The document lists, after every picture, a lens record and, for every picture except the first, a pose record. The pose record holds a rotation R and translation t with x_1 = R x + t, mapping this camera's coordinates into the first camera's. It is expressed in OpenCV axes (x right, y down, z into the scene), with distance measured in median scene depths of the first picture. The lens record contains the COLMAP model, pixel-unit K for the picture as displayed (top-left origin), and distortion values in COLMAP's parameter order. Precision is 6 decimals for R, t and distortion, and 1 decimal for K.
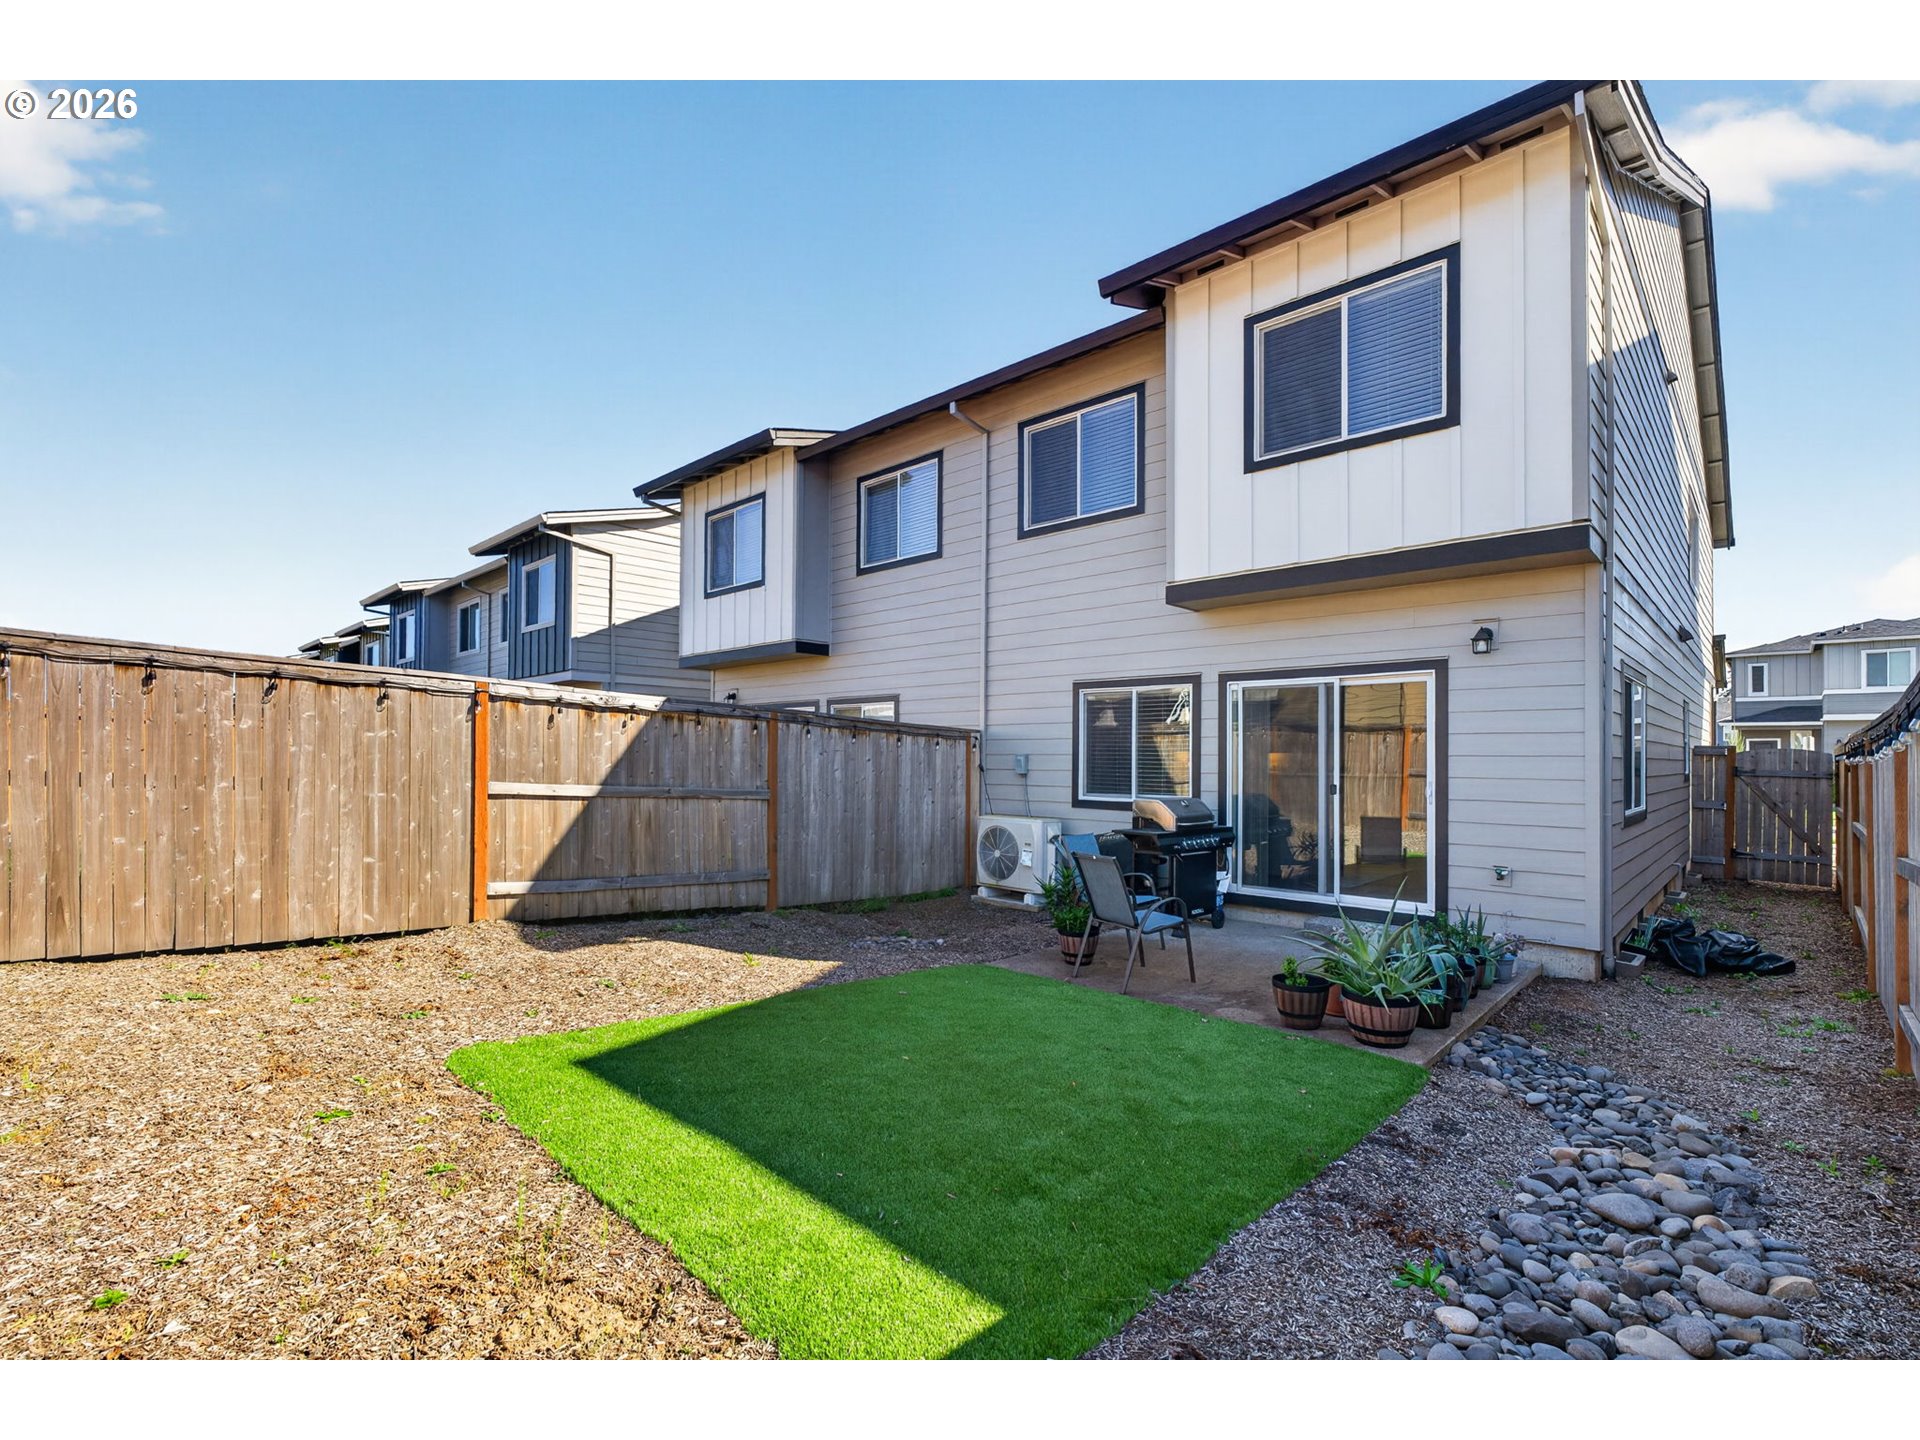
lens RADIAL K [[870.3, 0, 951.9], [0, 870.3, 740.5], [0, 0, 1]] dist [-0.000528, 0.000363]
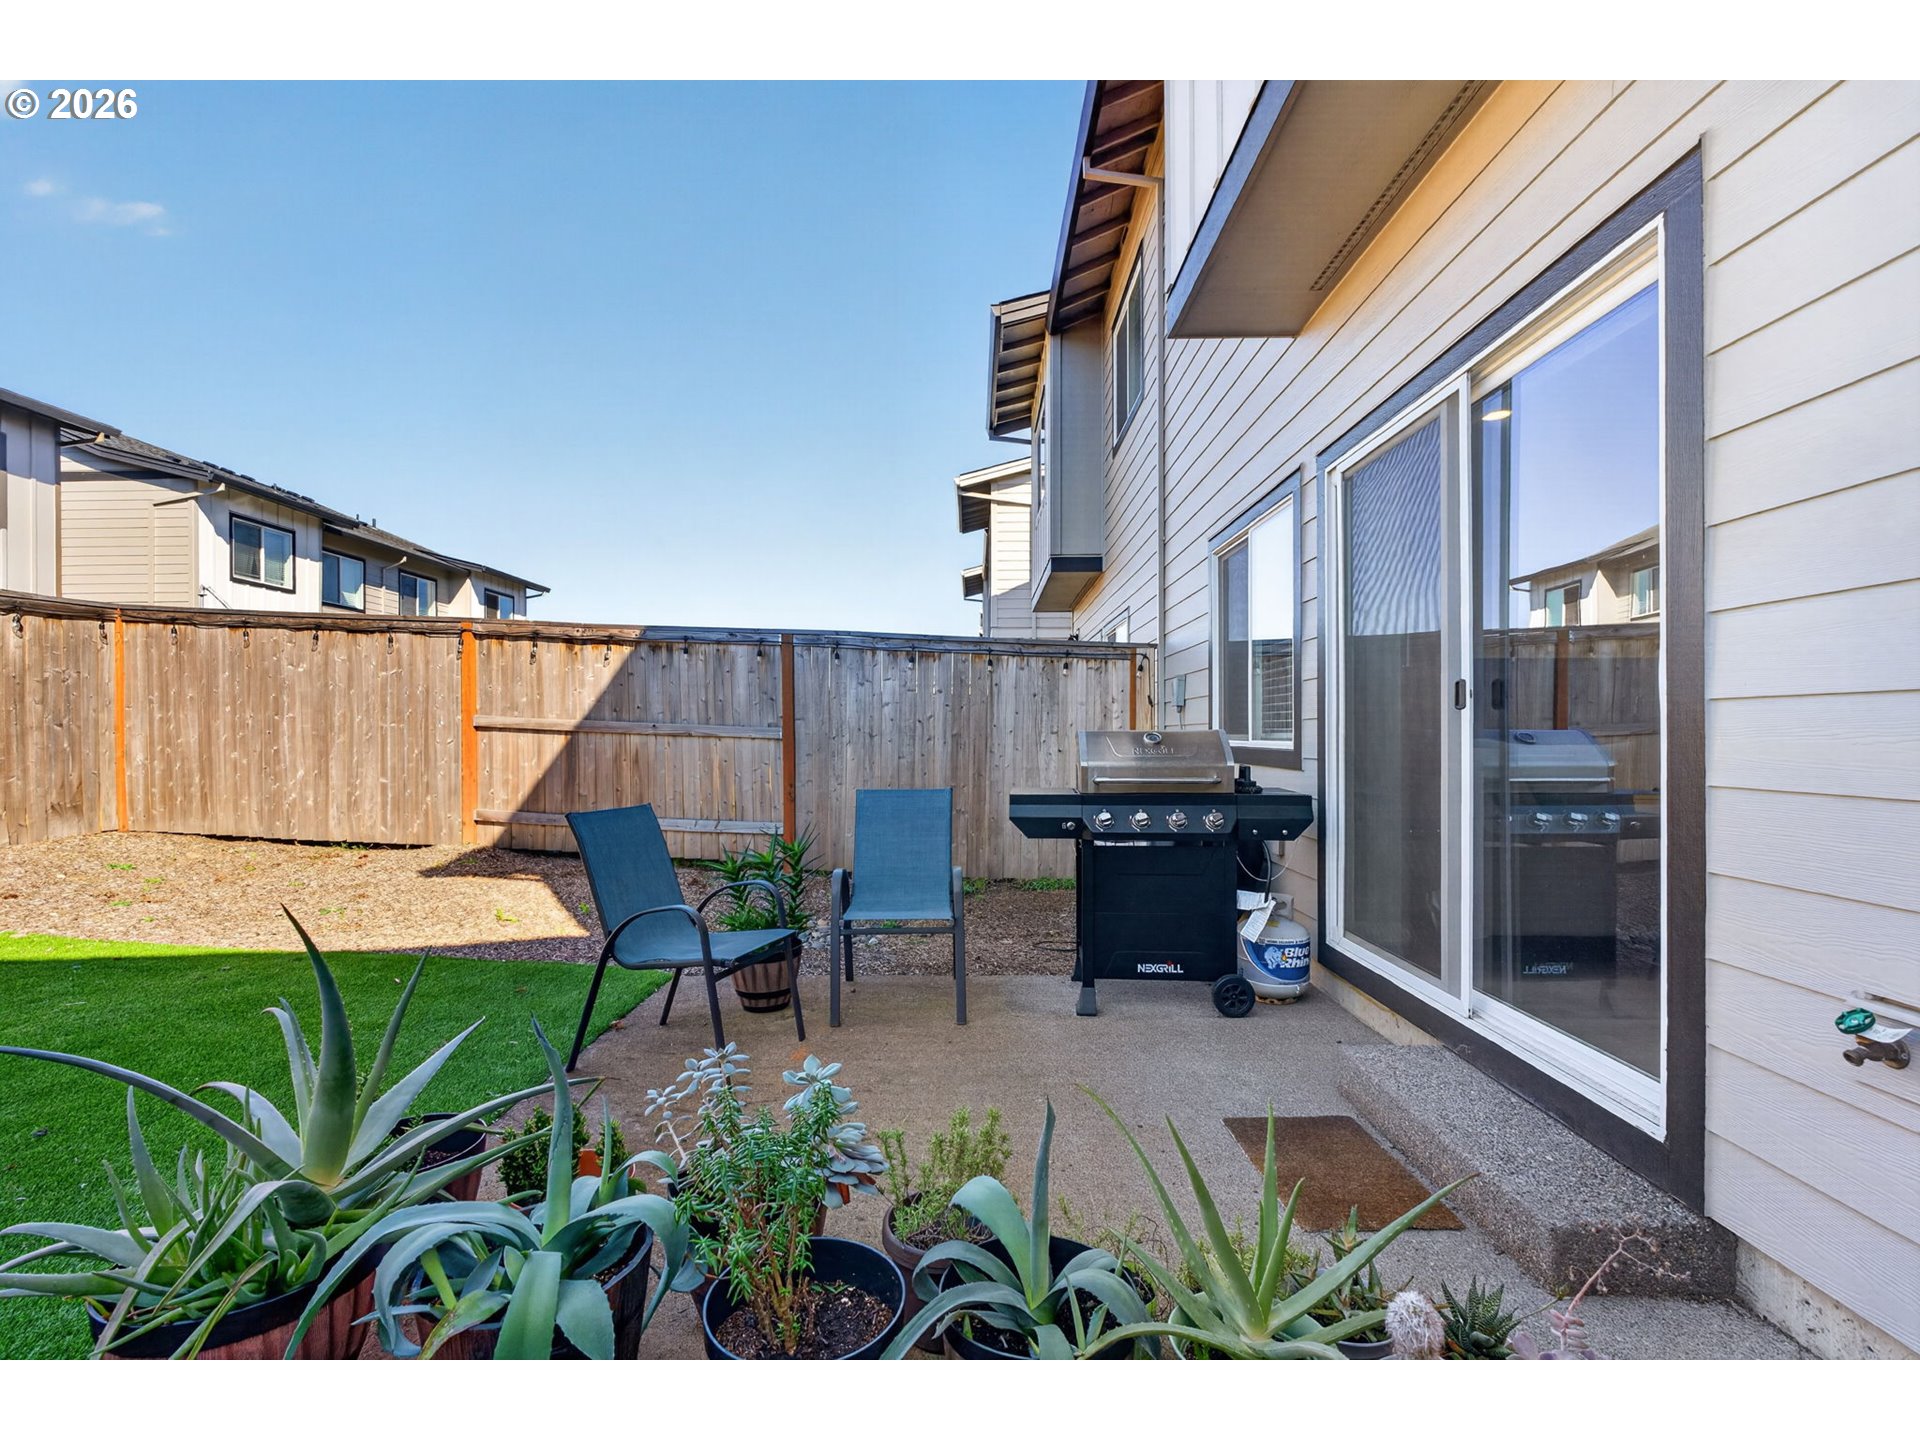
lens RADIAL K [[870.3, 0, 951.9], [0, 870.3, 740.5], [0, 0, 1]] dist [-0.000528, 0.000363]
pose [[0.675628, -0.002727, -0.737237, 0.611614], [0.021047, 0.999657, 0.015591, 0.069930], [0.736942, -0.026050, 0.675454, 0.664911]]
